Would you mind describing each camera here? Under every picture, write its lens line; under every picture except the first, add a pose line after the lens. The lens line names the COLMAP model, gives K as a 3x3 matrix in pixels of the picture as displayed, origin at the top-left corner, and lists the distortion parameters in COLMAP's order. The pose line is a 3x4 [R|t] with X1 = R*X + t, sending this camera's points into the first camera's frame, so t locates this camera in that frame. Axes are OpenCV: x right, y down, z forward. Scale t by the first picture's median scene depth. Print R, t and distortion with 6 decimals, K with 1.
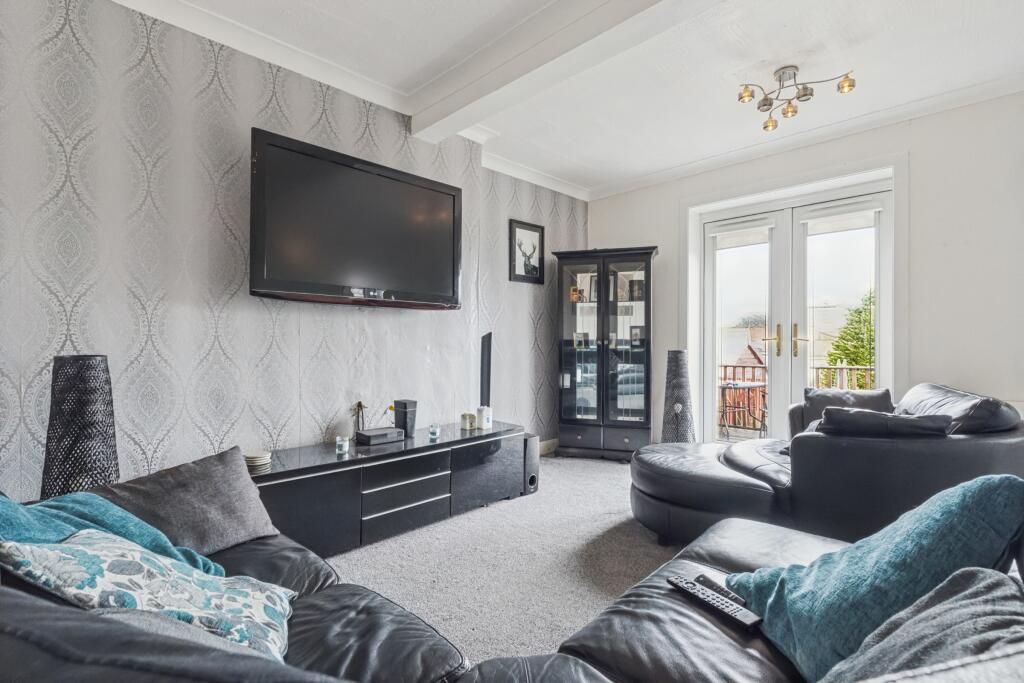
lens RADIAL K [[490.1, 0, 509.9], [0, 490.1, 340.6], [0, 0, 1]] dist [-0.003108, -0.001861]
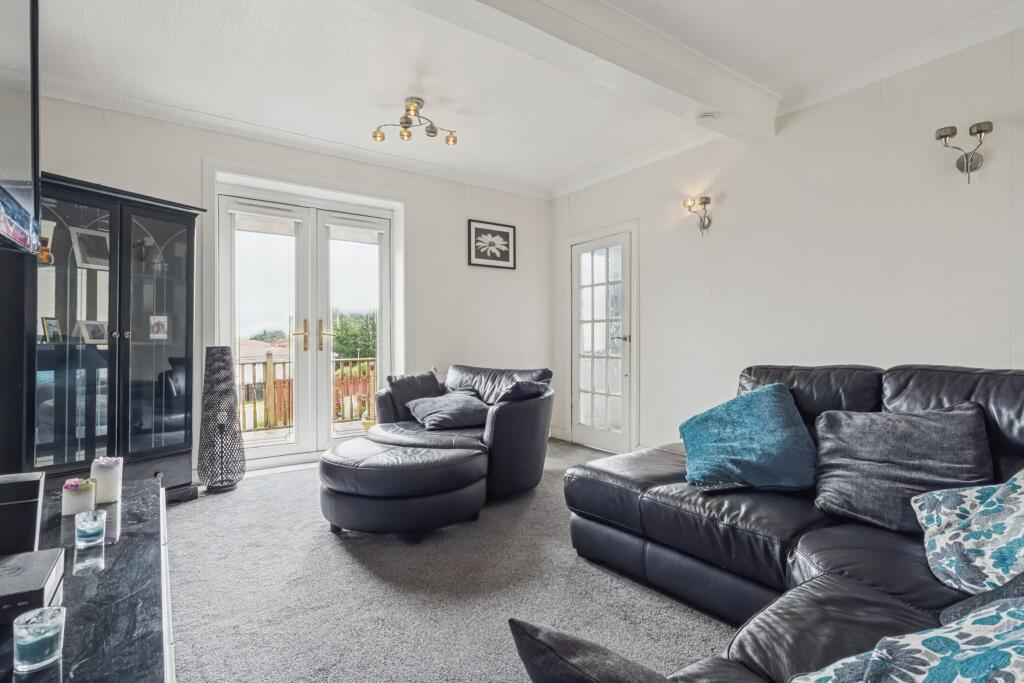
lens RADIAL K [[490.1, 0, 511.7], [0, 490.1, 340.3], [0, 0, 1]] dist [-0.003108, -0.001861]
pose [[0.169979, 0.005385, 0.985433, -0.388665], [-0.004272, 0.999980, -0.004728, 0.013702], [-0.985439, -0.003406, 0.169998, 0.415453]]
